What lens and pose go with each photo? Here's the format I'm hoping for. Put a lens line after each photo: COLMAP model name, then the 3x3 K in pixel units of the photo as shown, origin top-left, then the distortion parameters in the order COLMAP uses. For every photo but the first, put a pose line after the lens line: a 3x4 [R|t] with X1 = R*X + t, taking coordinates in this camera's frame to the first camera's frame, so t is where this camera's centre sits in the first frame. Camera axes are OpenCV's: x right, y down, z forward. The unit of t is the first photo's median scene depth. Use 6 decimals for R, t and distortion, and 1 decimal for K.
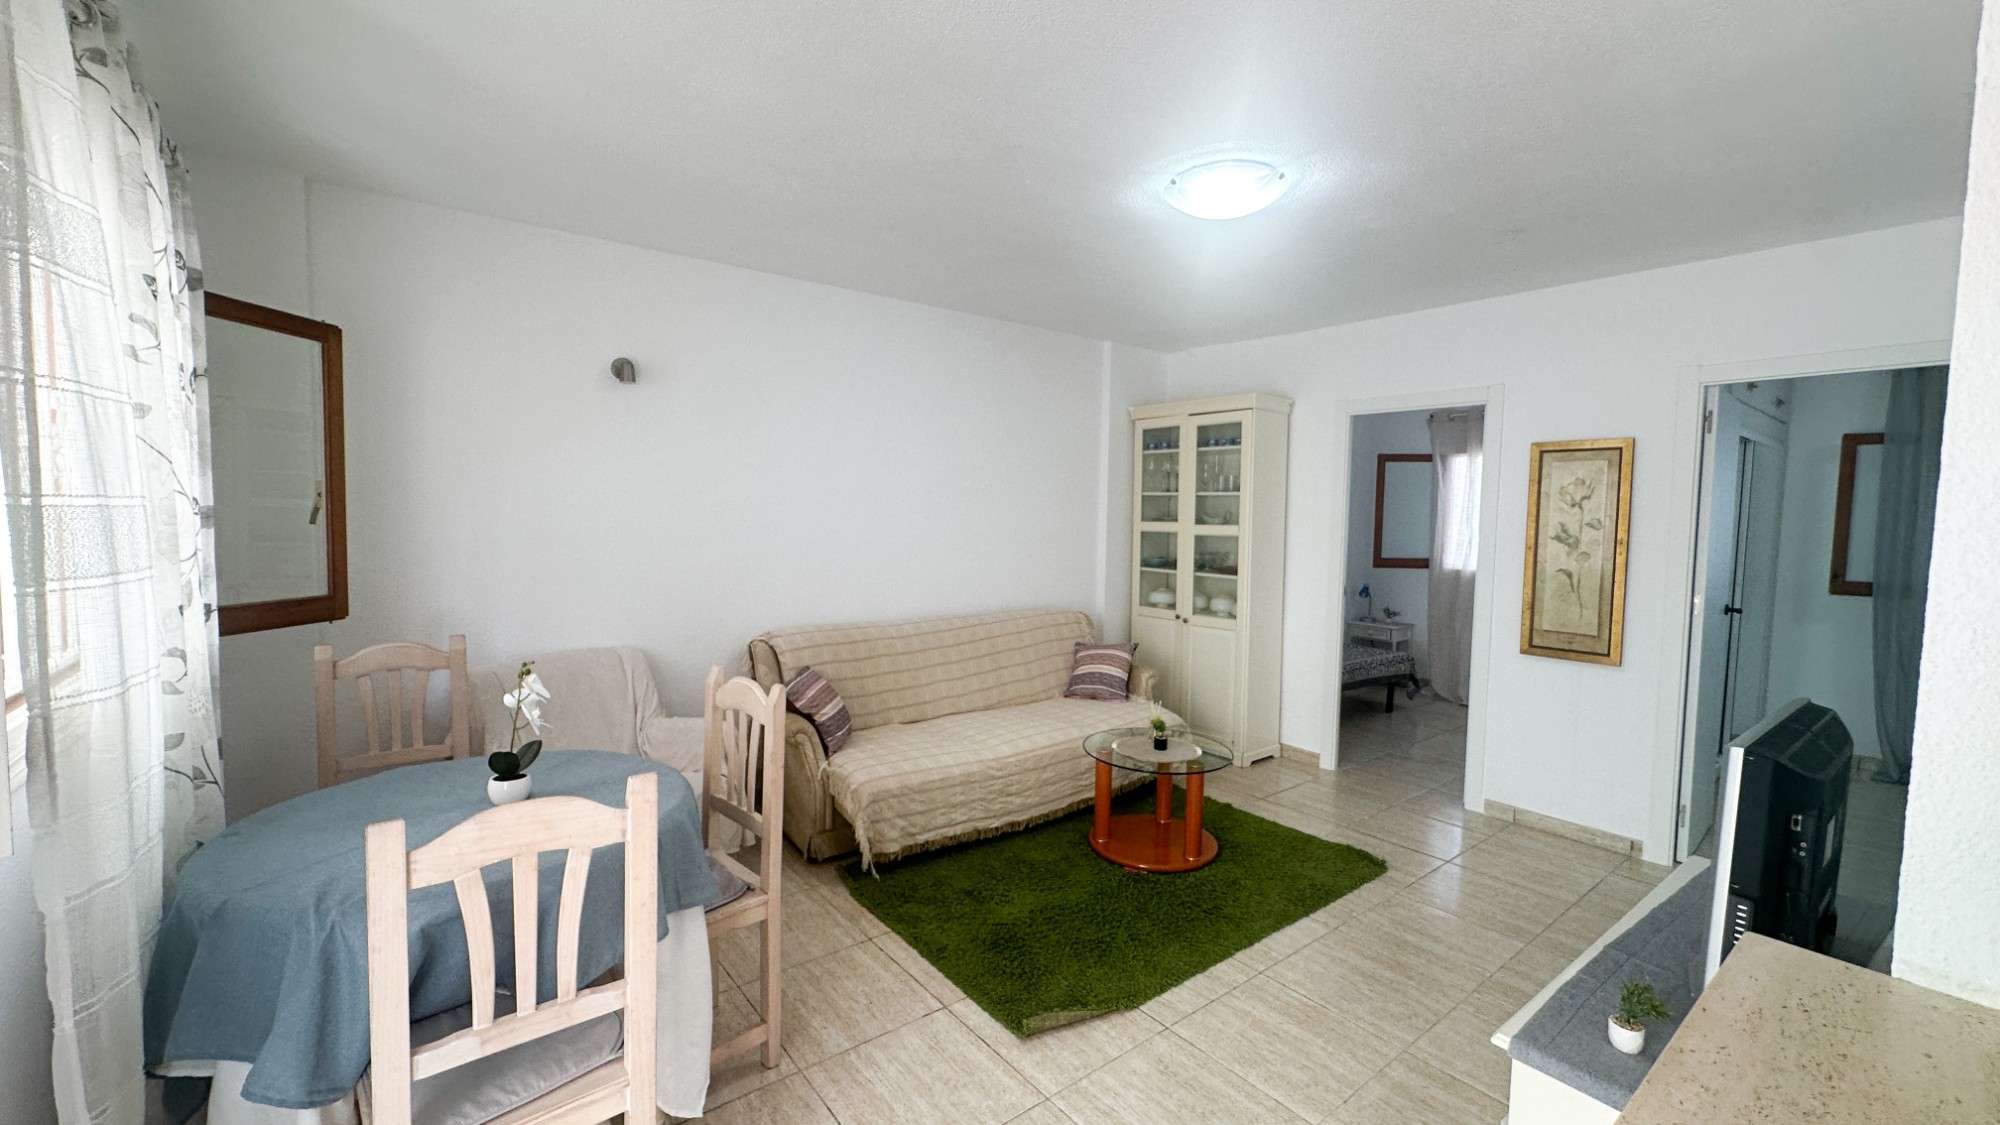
lens RADIAL K [[796.4, 0, 996.4], [0, 796.4, 551.9], [0, 0, 1]] dist [0.000000, 0.000126]
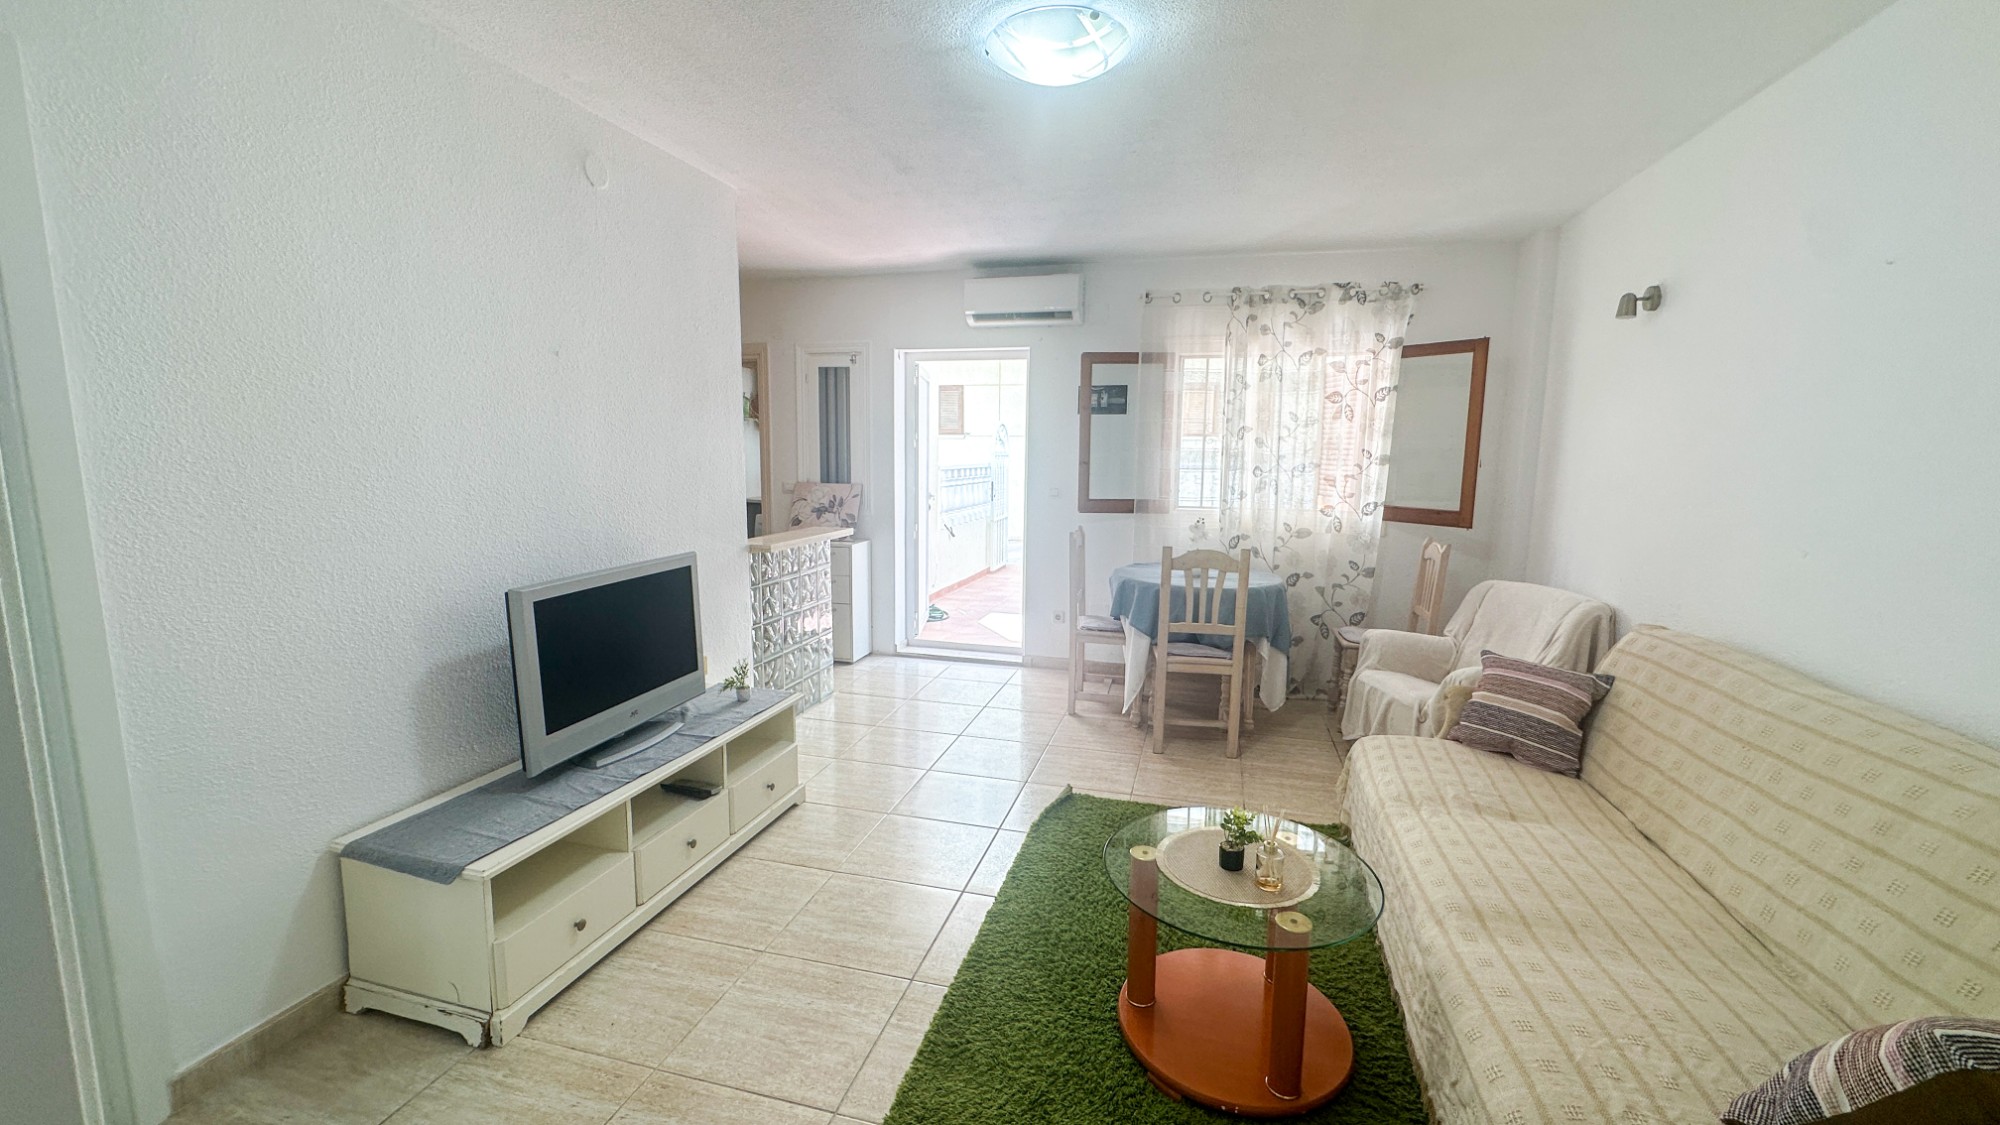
lens RADIAL K [[792.7, 0, 1000.0], [0, 792.7, 562.5], [0, 0, 1]] dist [-0.000376, 0.000529]
pose [[-0.797100, 0.055268, -0.601312, 0.676573], [-0.060210, 0.983565, 0.170217, -0.047370], [0.600838, 0.171885, -0.780673, 1.337192]]
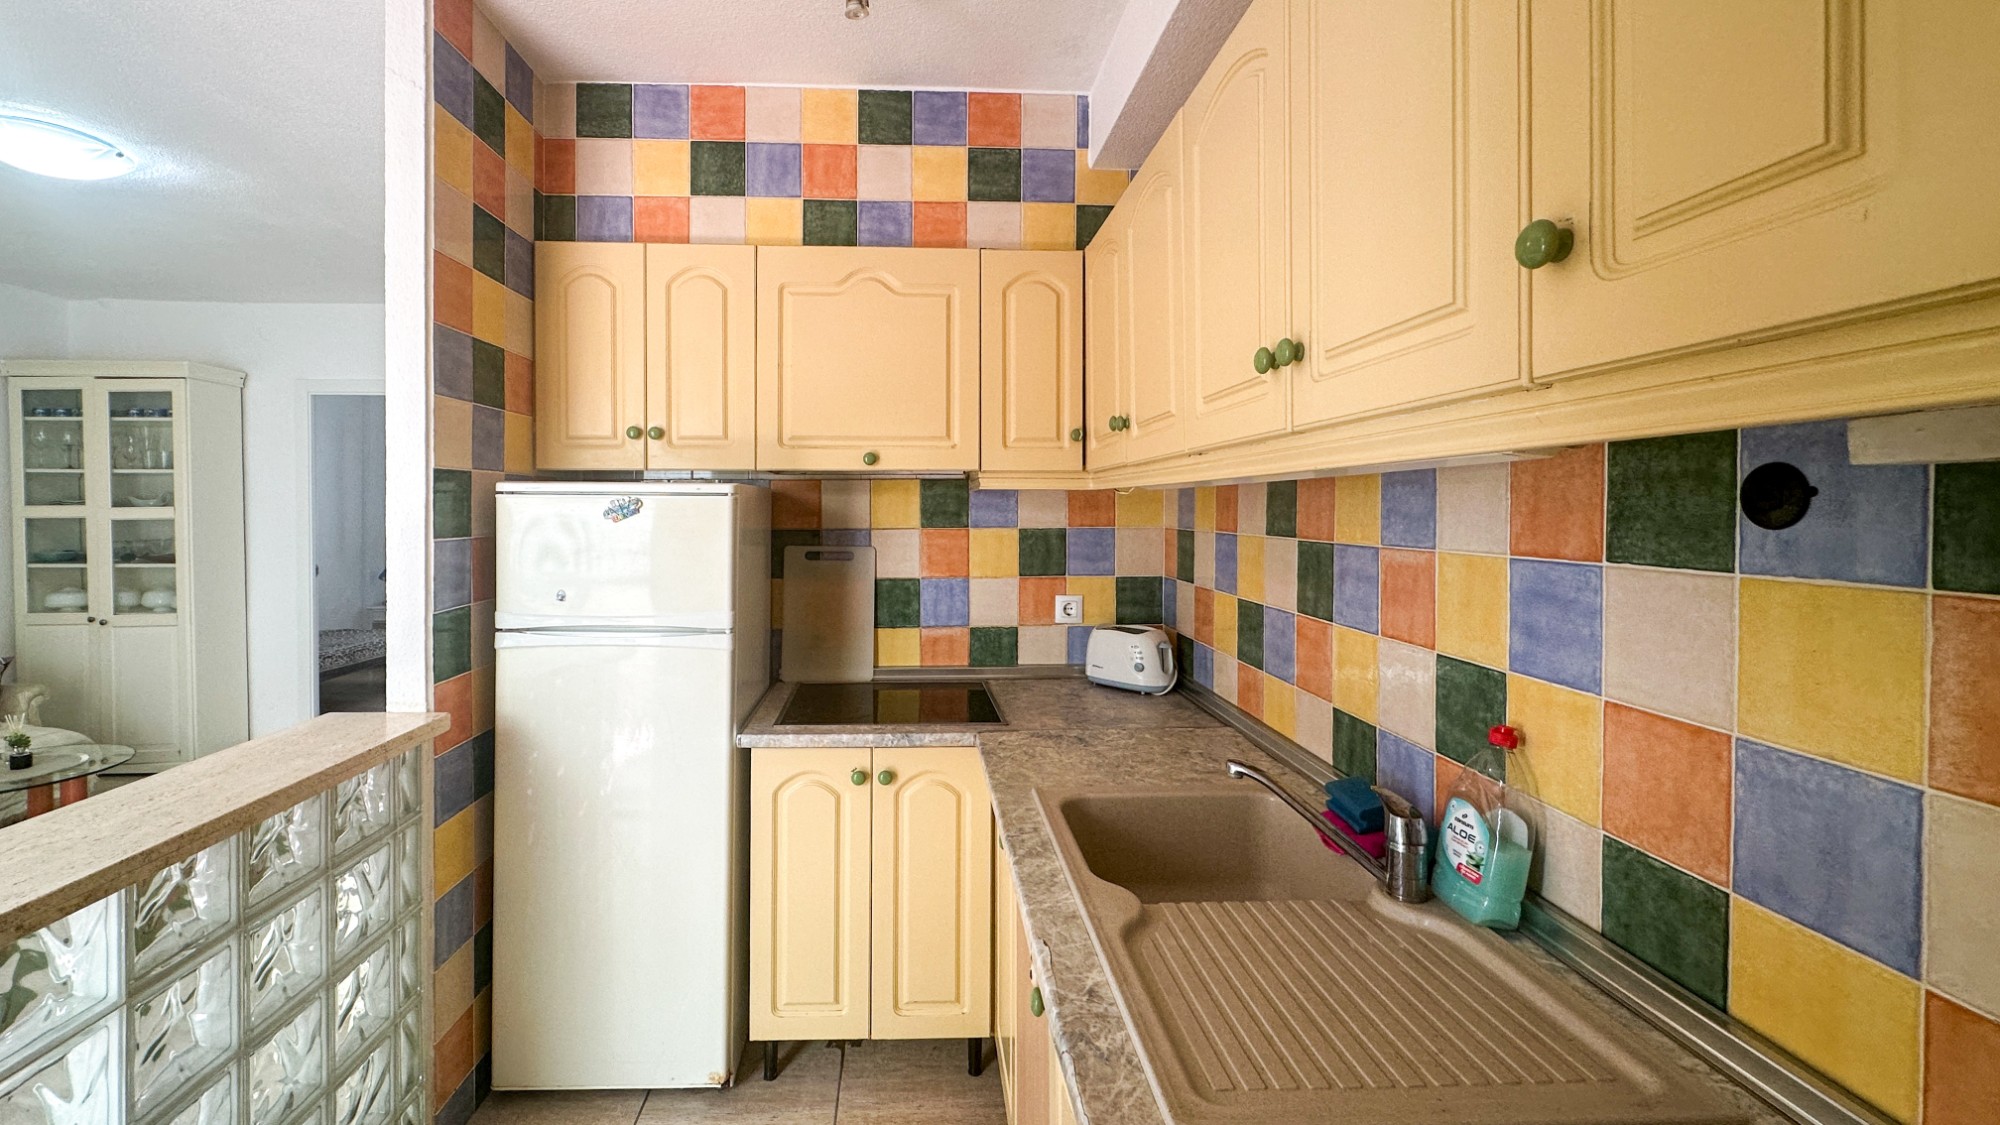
lens RADIAL K [[833.9, 0, 929.9], [0, 833.9, 513.3], [0, 0, 1]] dist [0.000091, 0.000004]
pose [[0.592633, -0.027890, 0.804989, 0.074432], [0.054930, 0.998473, -0.005847, 0.036152], [-0.803597, 0.047683, 0.593261, -0.328309]]
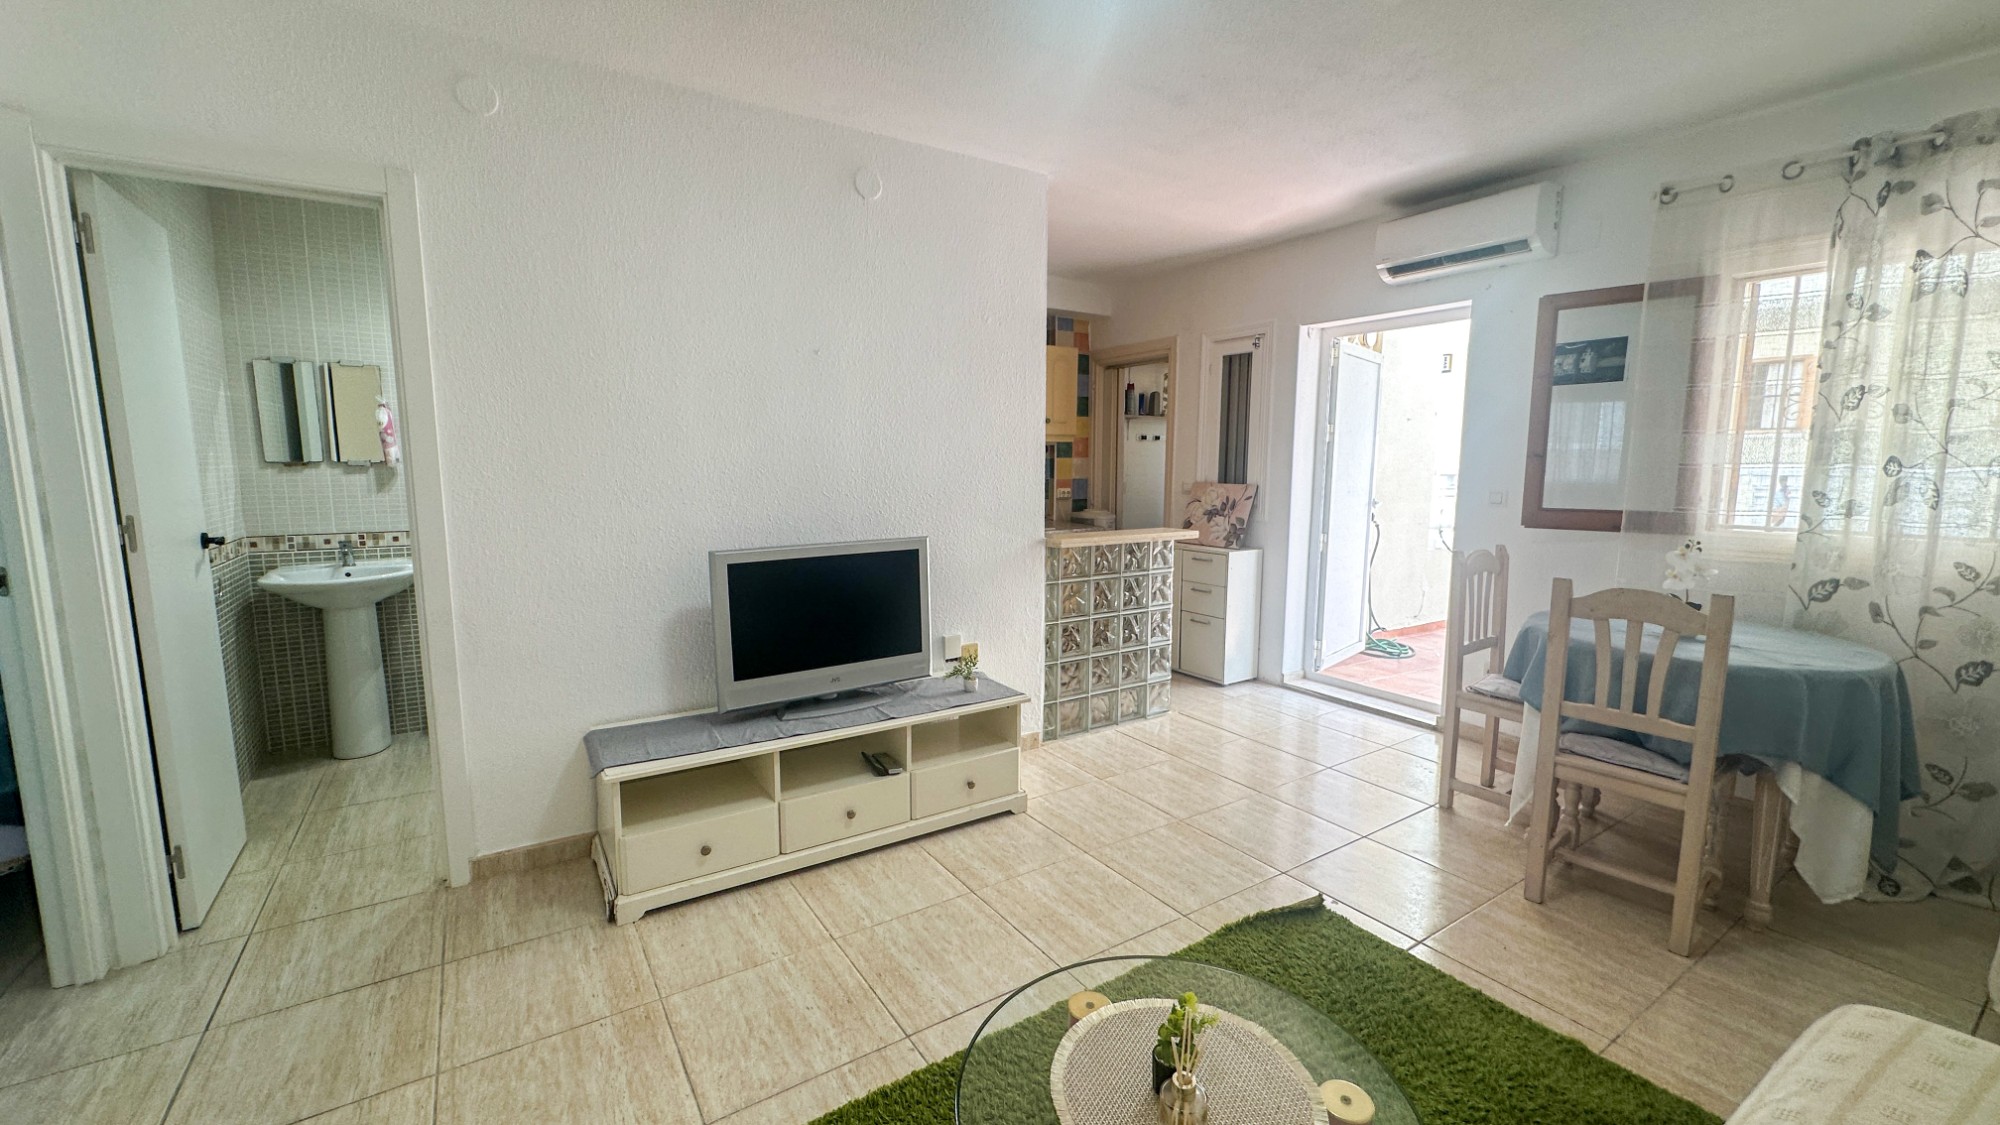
lens RADIAL K [[792.7, 0, 1000.0], [0, 792.7, 562.5], [0, 0, 1]] dist [-0.000376, 0.000529]
pose [[-0.996996, -0.033312, 0.069928, 0.270497], [-0.019933, 0.982733, 0.183950, -0.027214], [-0.074848, 0.182004, -0.980445, 1.326198]]
